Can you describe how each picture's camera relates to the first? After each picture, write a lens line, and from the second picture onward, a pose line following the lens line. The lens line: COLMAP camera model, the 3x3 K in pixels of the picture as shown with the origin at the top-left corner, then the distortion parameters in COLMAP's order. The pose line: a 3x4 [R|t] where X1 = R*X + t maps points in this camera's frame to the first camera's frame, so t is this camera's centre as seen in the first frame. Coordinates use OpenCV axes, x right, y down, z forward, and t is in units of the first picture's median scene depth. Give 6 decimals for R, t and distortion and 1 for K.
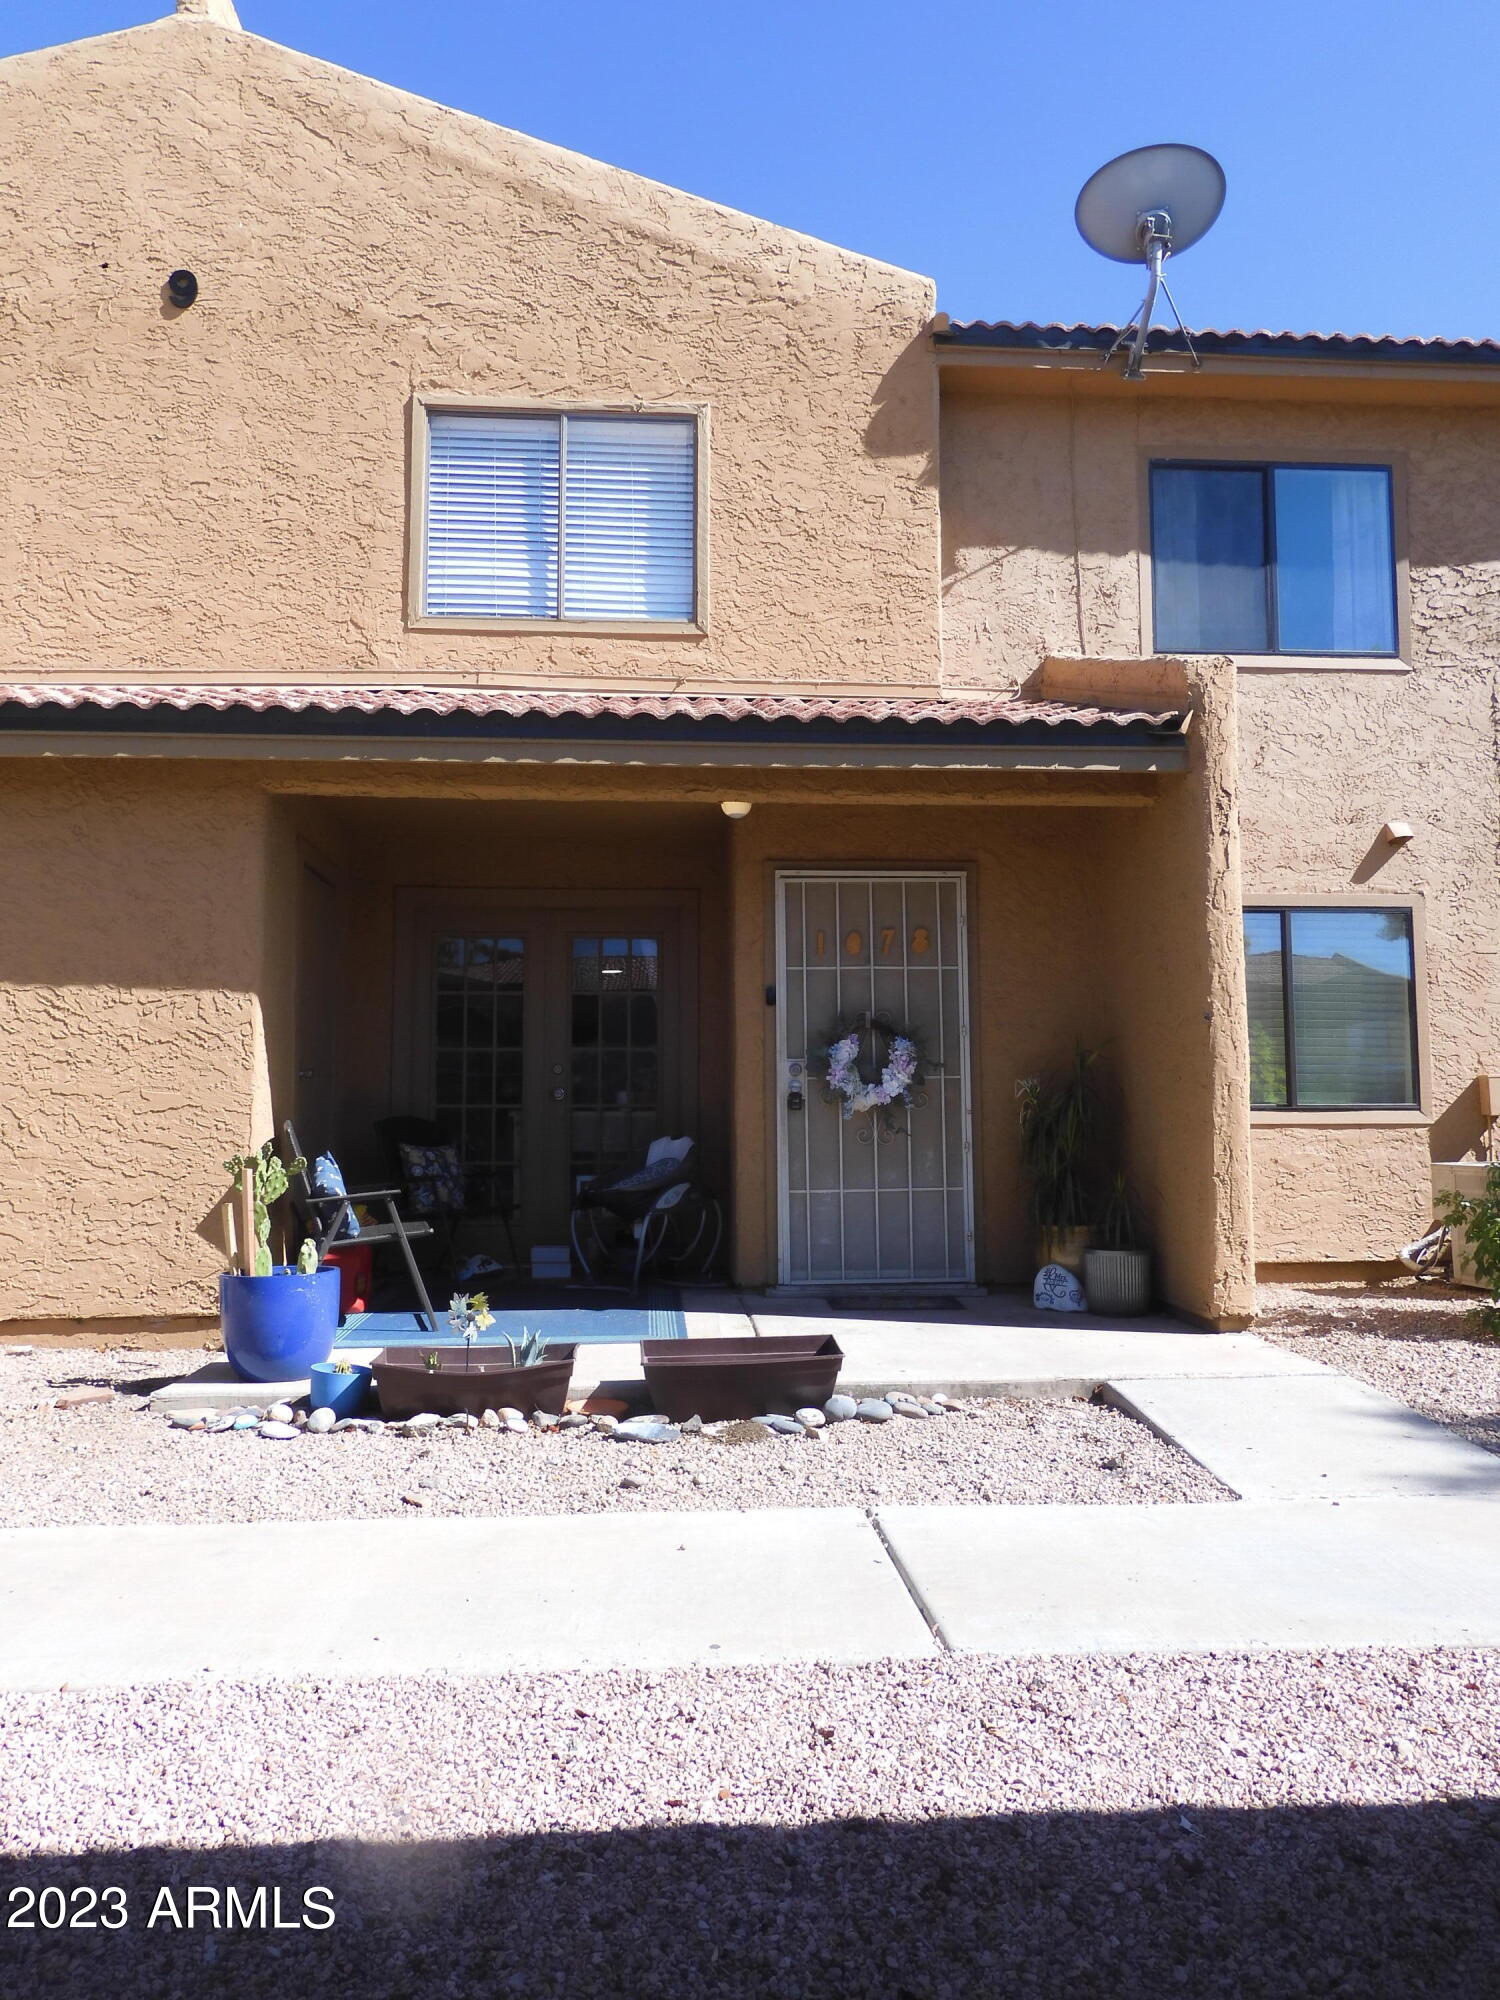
lens RADIAL K [[1373.2, 0, 712.9], [0, 1373.2, 1000.5], [0, 0, 1]] dist [0.018129, -0.006926]
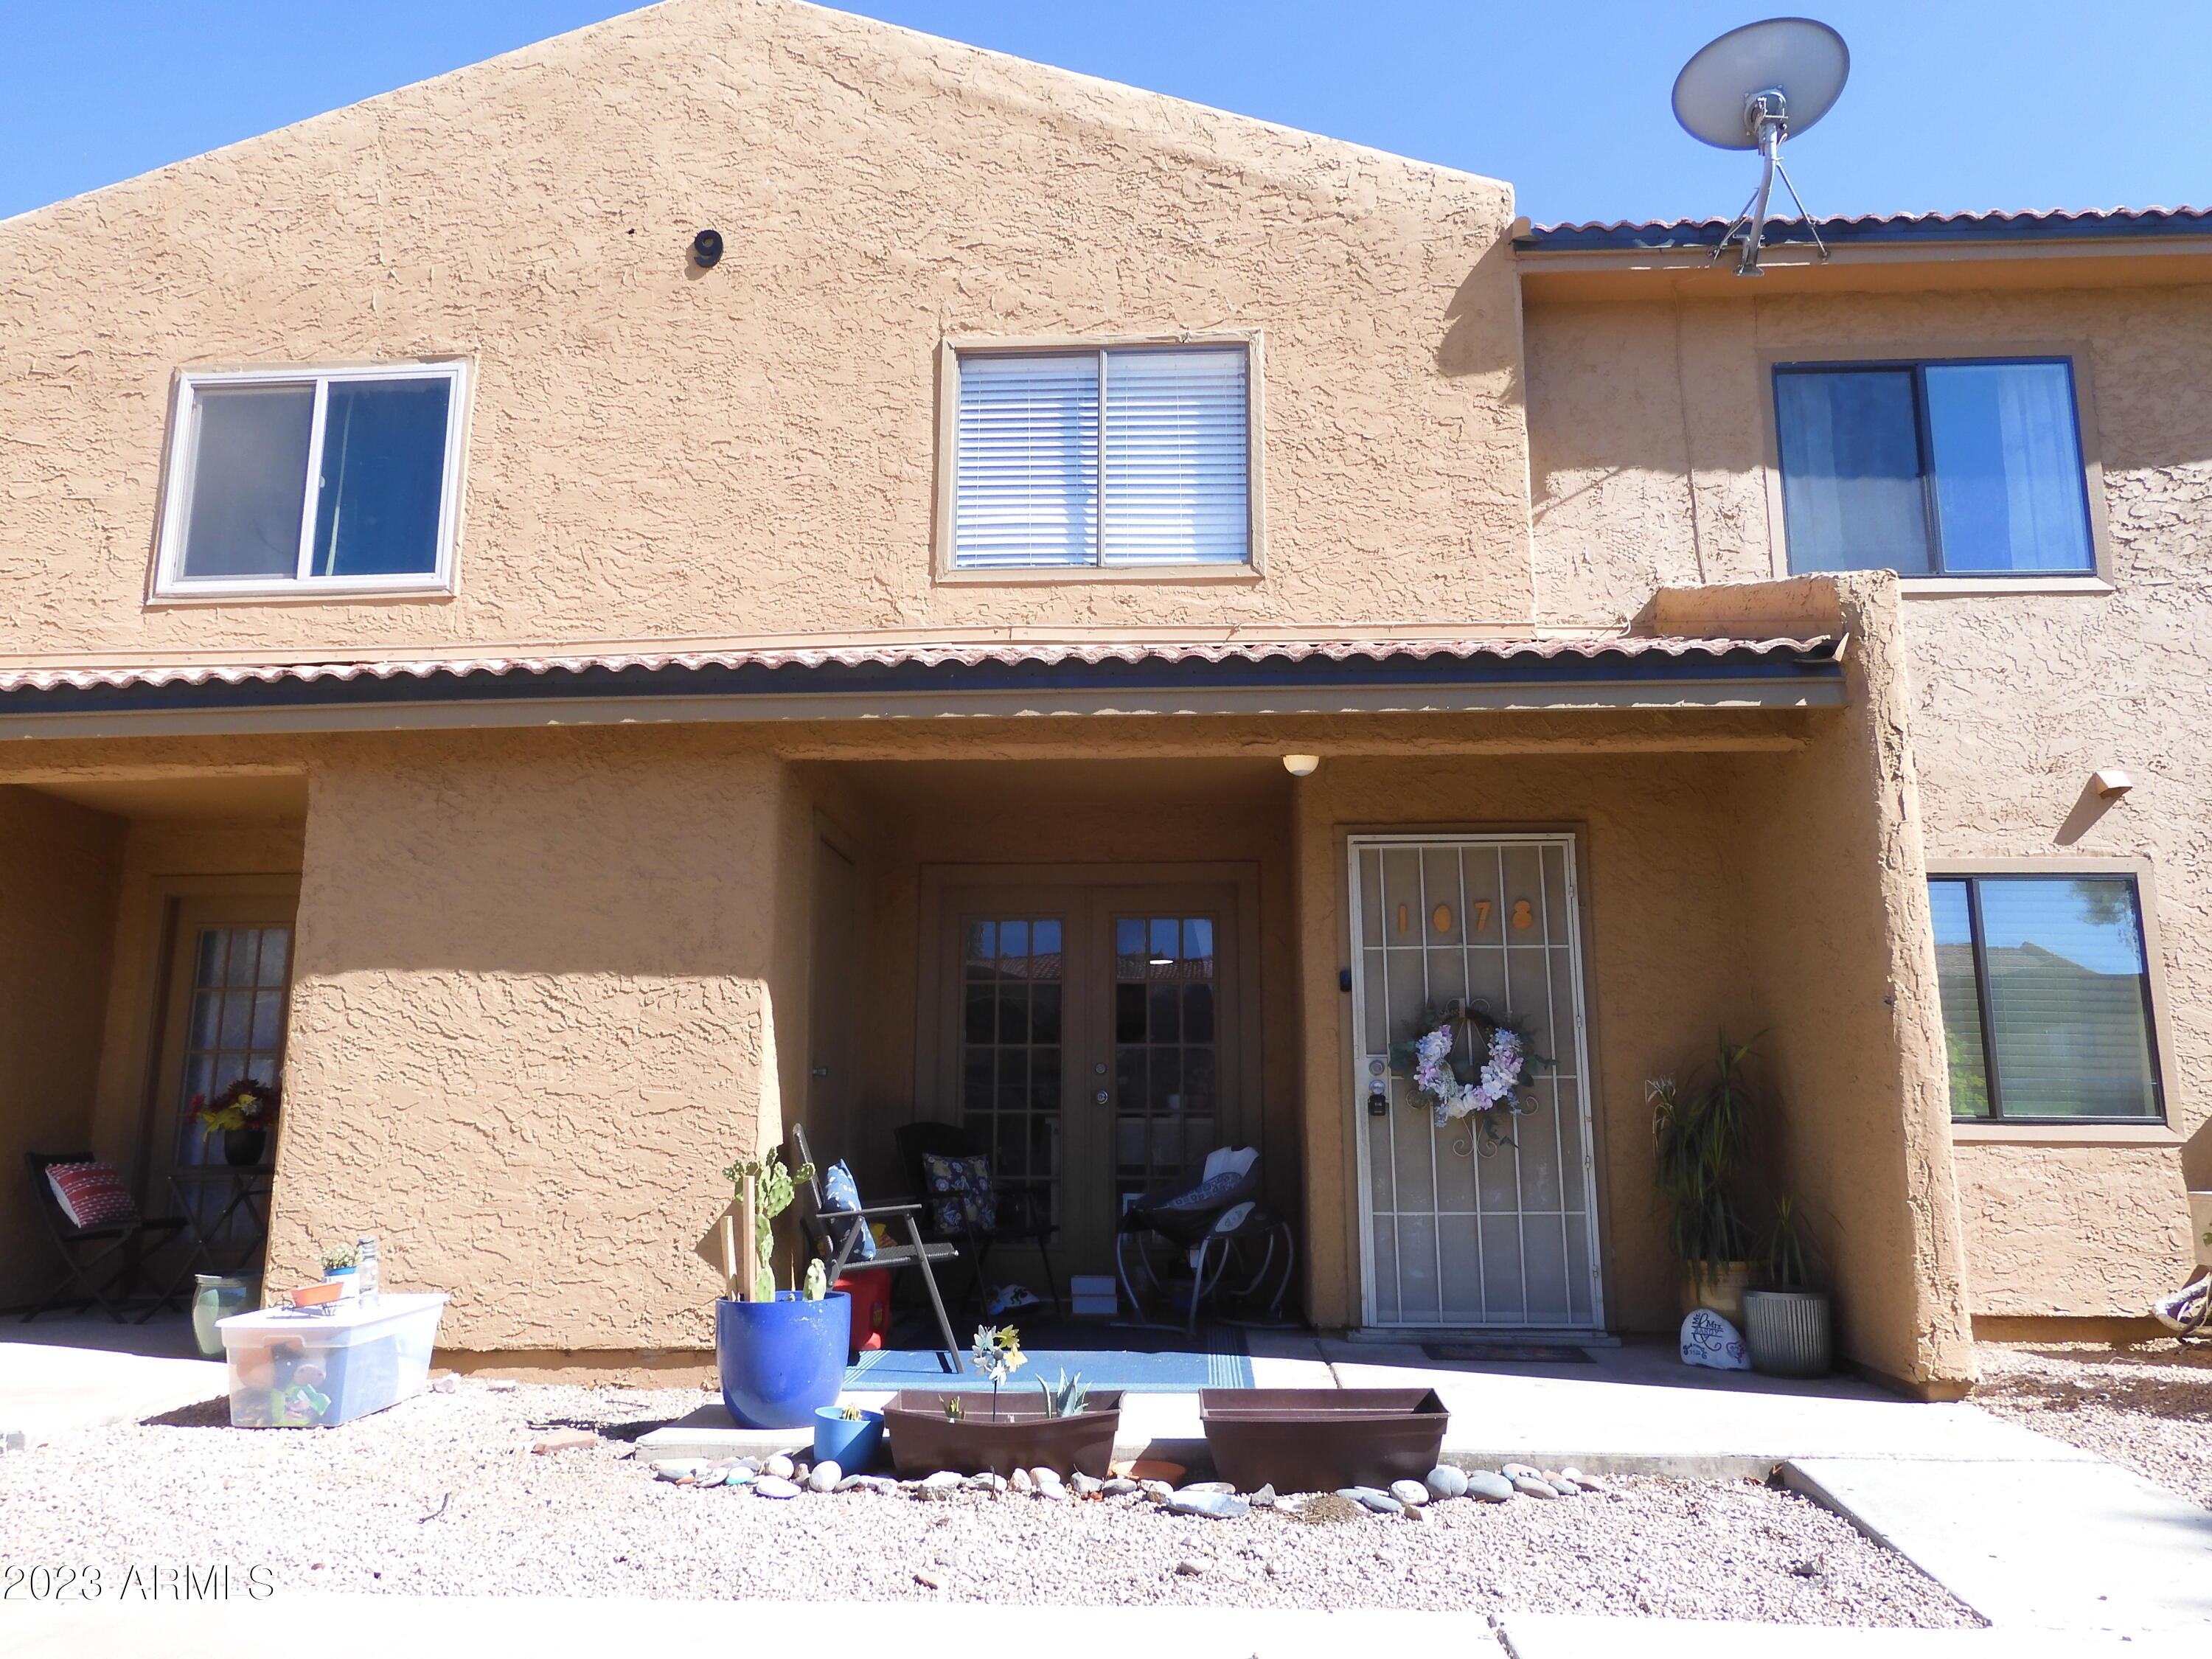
lens RADIAL K [[1532.2, 0, 1090.8], [0, 1532.2, 840.7], [0, 0, 1]] dist [0.022230, 0.003757]
pose [[0.992804, -0.018024, -0.118385, -0.000911], [0.005727, 0.994624, -0.103396, 0.006661], [0.119612, 0.101974, 0.987570, 0.020282]]
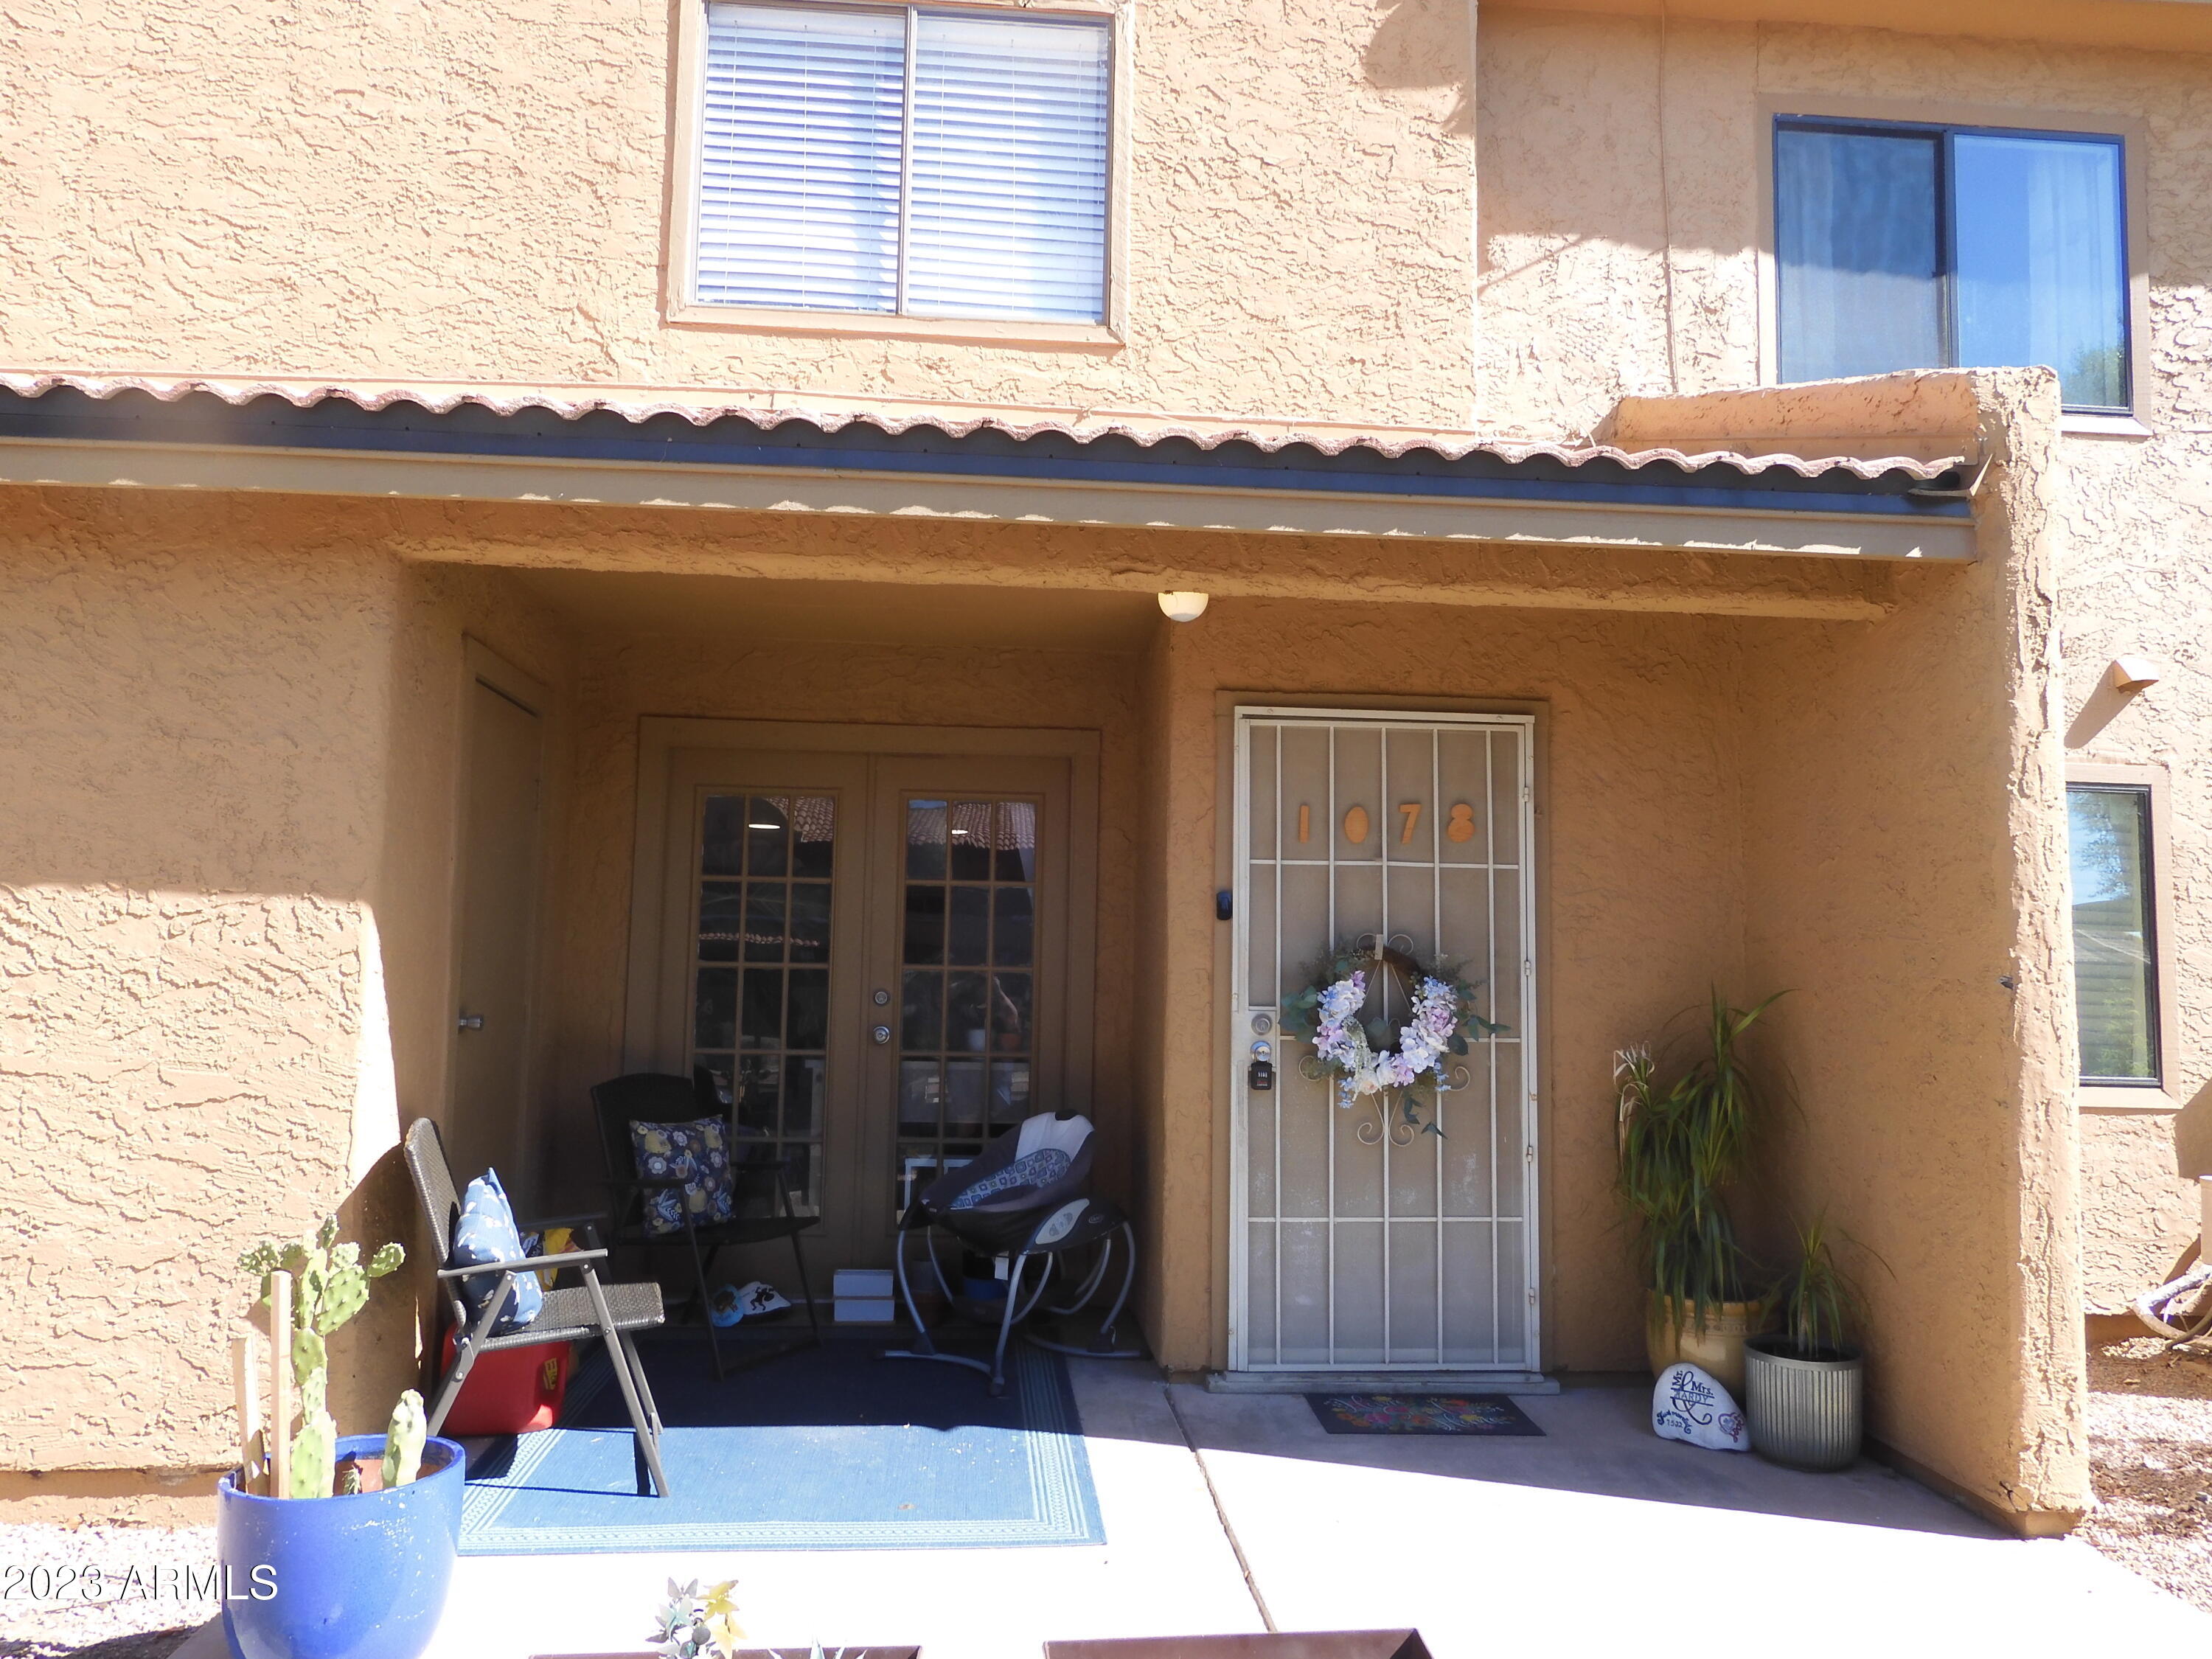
lens RADIAL K [[1639.1, 0, 1106.0], [0, 1639.1, 829.5], [0, 0, 1]] dist [0.009434, 0.008019]
pose [[0.999438, 0.020604, 0.026431, -0.028830], [-0.020317, 0.999732, -0.011066, -0.025788], [-0.026652, 0.010523, 0.999589, 0.219391]]
